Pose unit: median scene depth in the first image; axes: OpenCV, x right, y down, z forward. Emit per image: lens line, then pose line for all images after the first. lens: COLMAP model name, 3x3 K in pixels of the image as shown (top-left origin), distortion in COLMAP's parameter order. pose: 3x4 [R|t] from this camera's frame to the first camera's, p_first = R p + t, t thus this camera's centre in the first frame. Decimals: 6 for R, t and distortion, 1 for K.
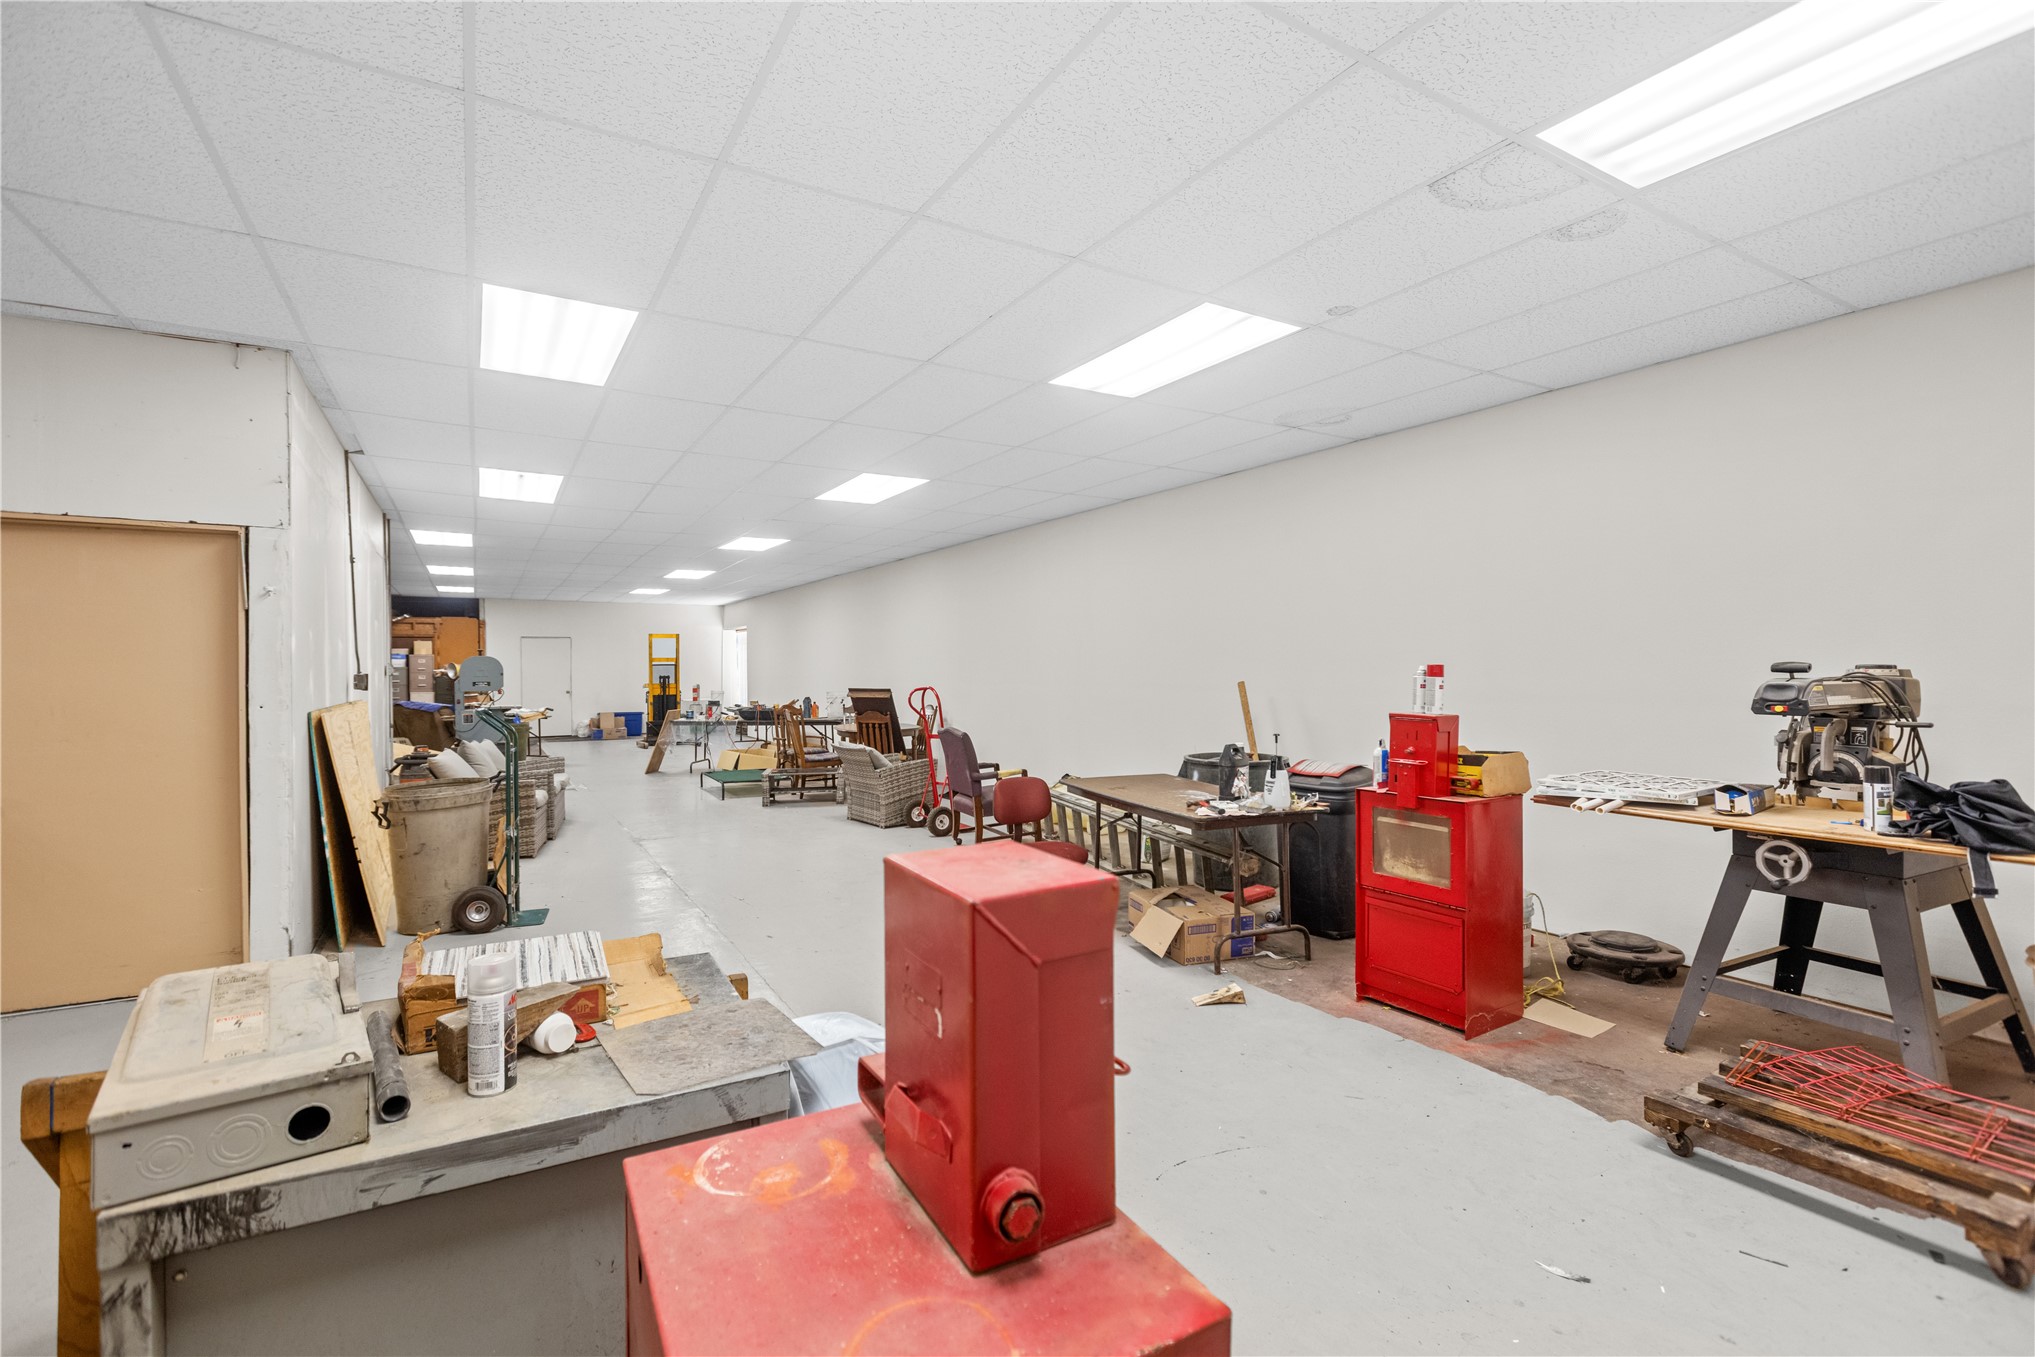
lens RADIAL K [[911.9, 0, 1018.0], [0, 911.9, 671.5], [0, 0, 1]] dist [-0.002018, -0.000372]
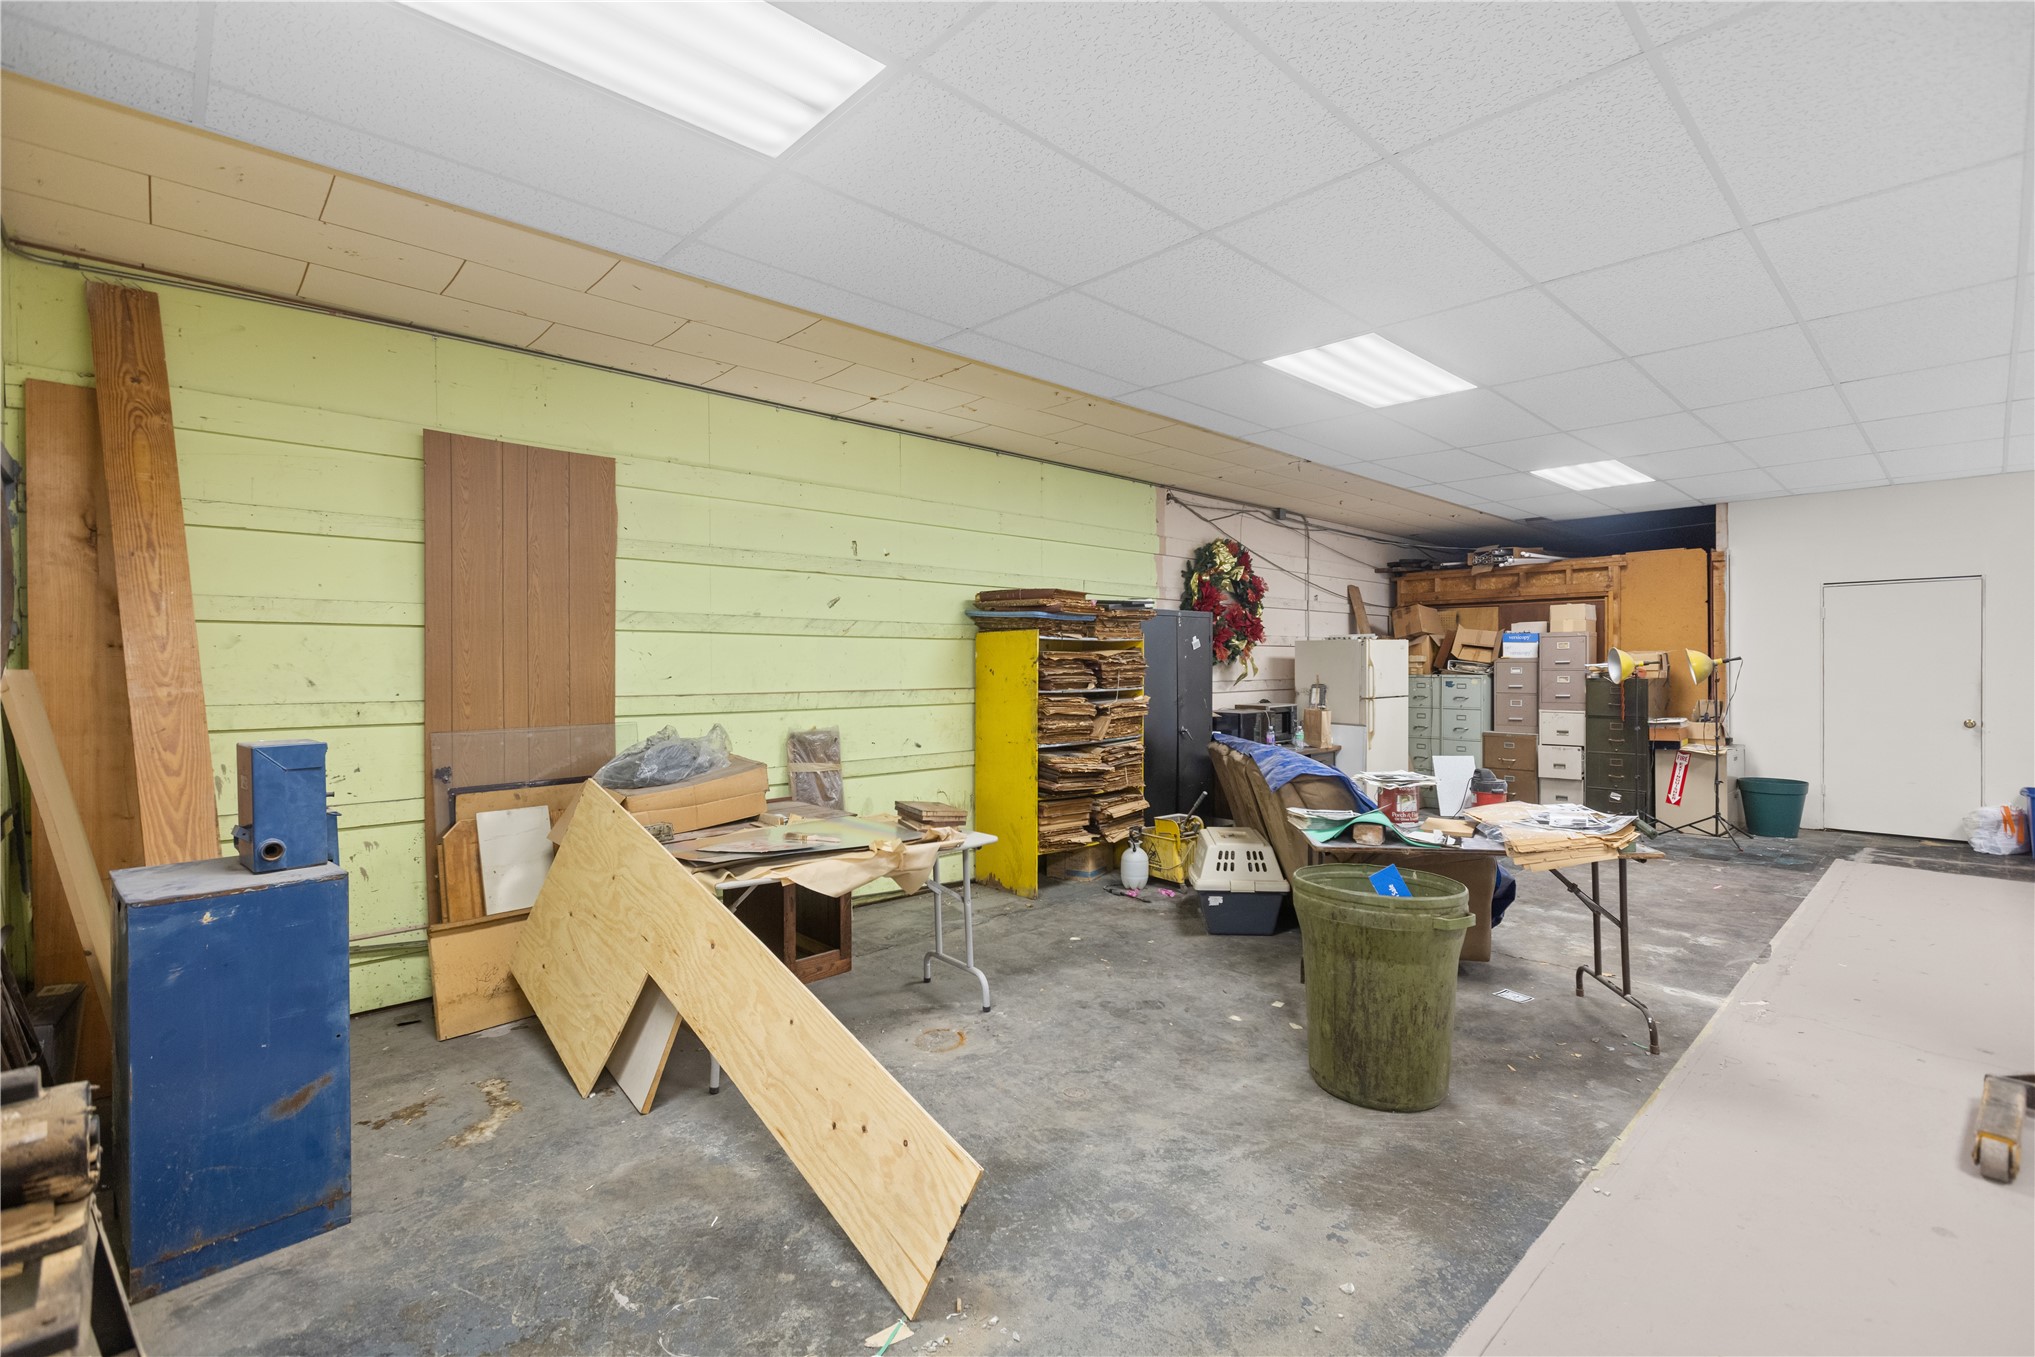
lens RADIAL K [[911.9, 0, 1010.7], [0, 911.9, 675.5], [0, 0, 1]] dist [-0.002018, -0.000372]
pose [[0.224772, 0.017627, -0.974252, -0.861463], [-0.000357, 0.999838, 0.018007, -0.013741], [0.974411, -0.003700, 0.224742, 2.099374]]
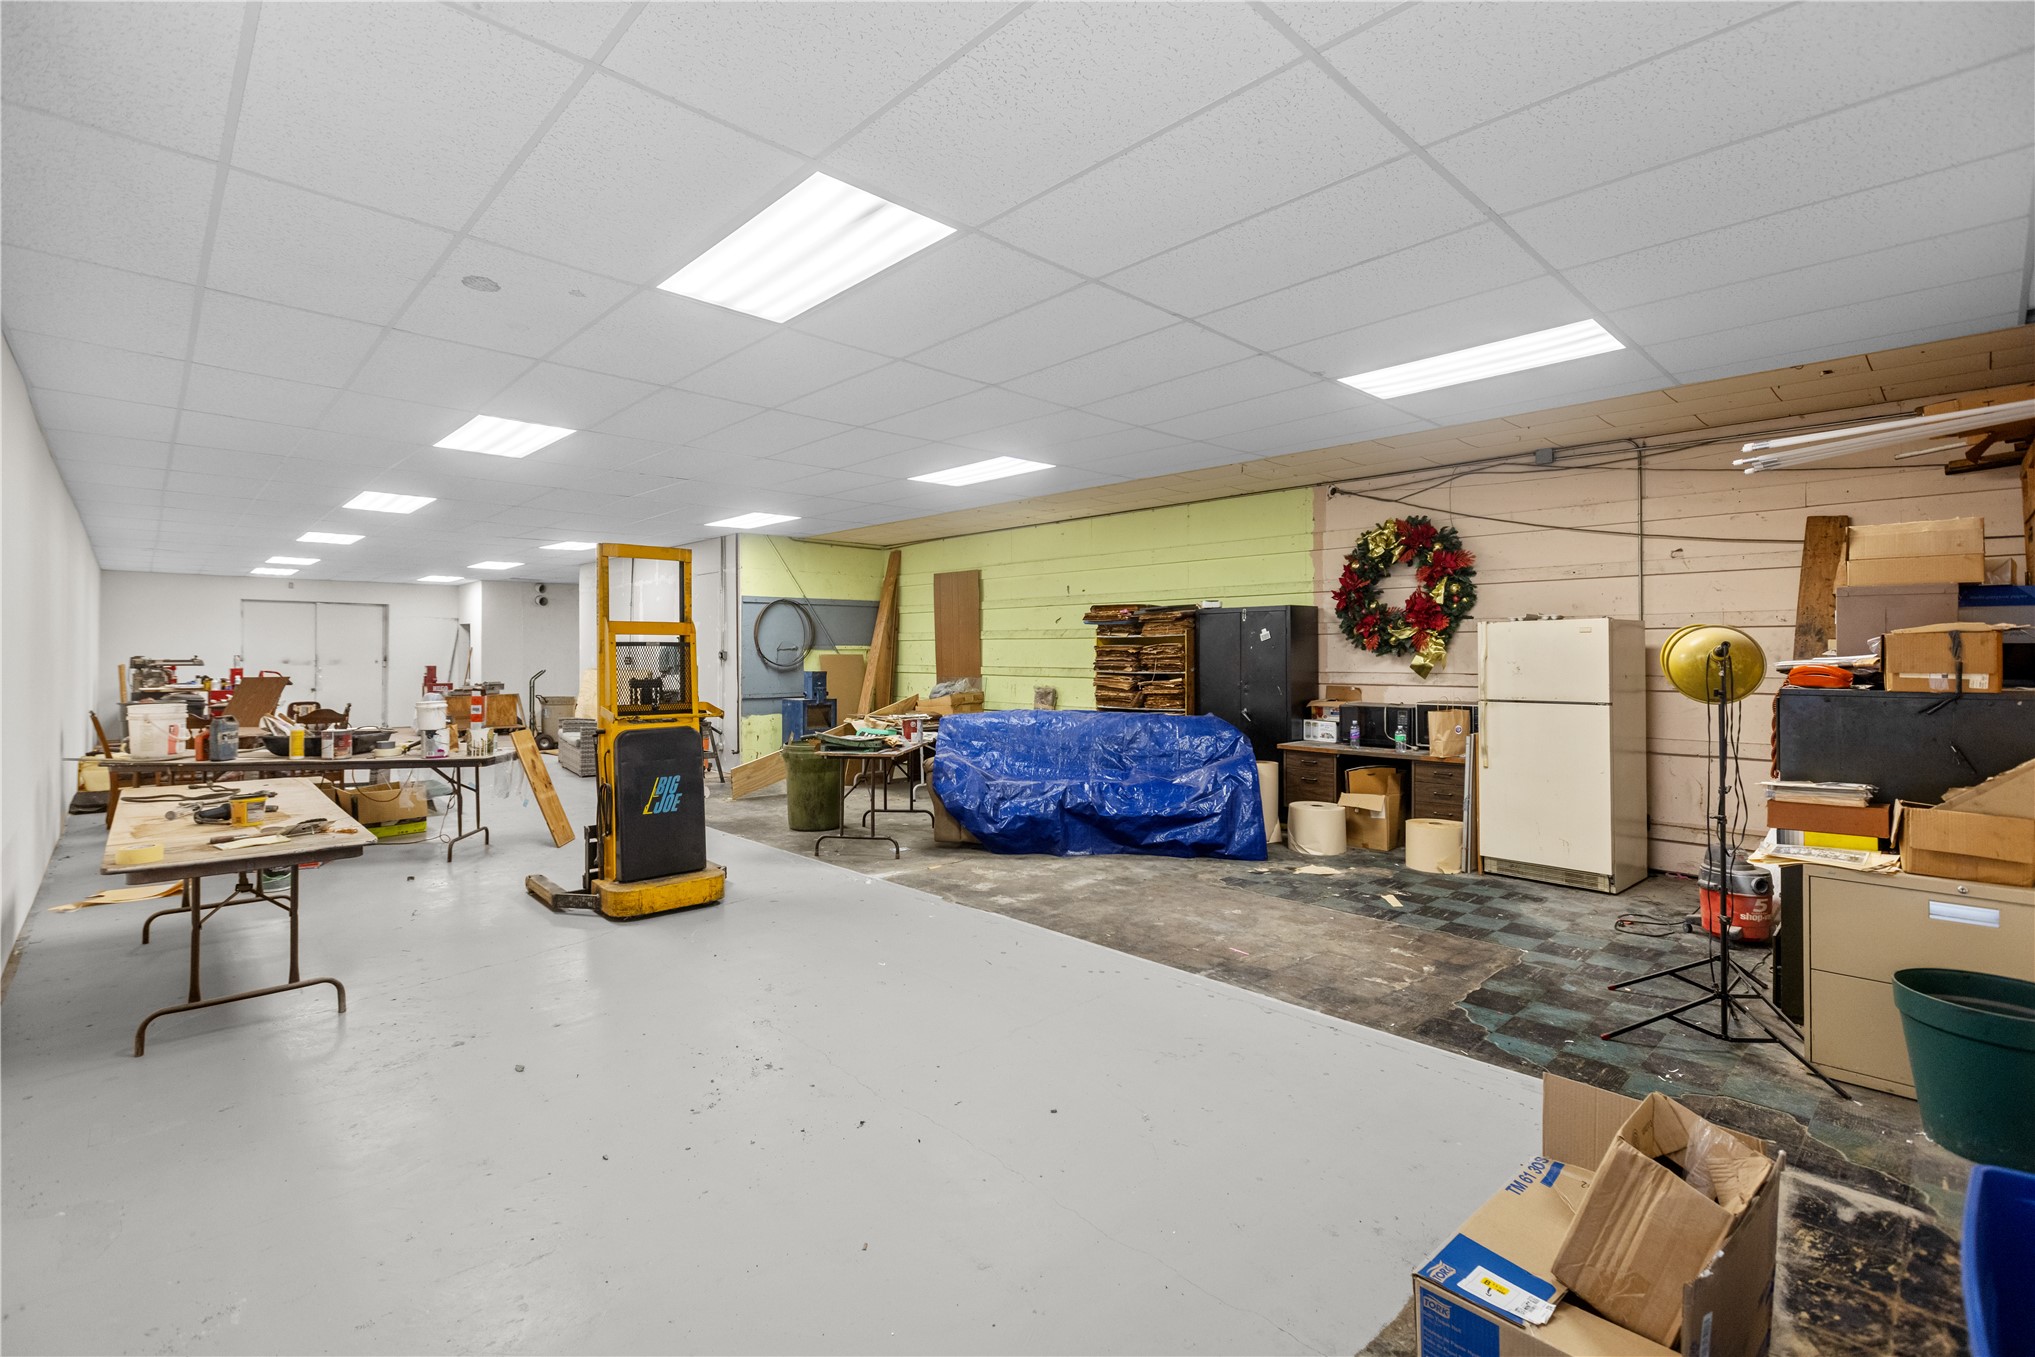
lens RADIAL K [[911.9, 0, 1019.0], [0, 911.9, 661.0], [0, 0, 1]] dist [-0.002018, -0.000372]
pose [[-0.970461, 0.003946, -0.241226, -1.383946], [0.001444, 0.999943, 0.010550, -0.012063], [0.241254, 0.009890, -0.970412, 4.051849]]
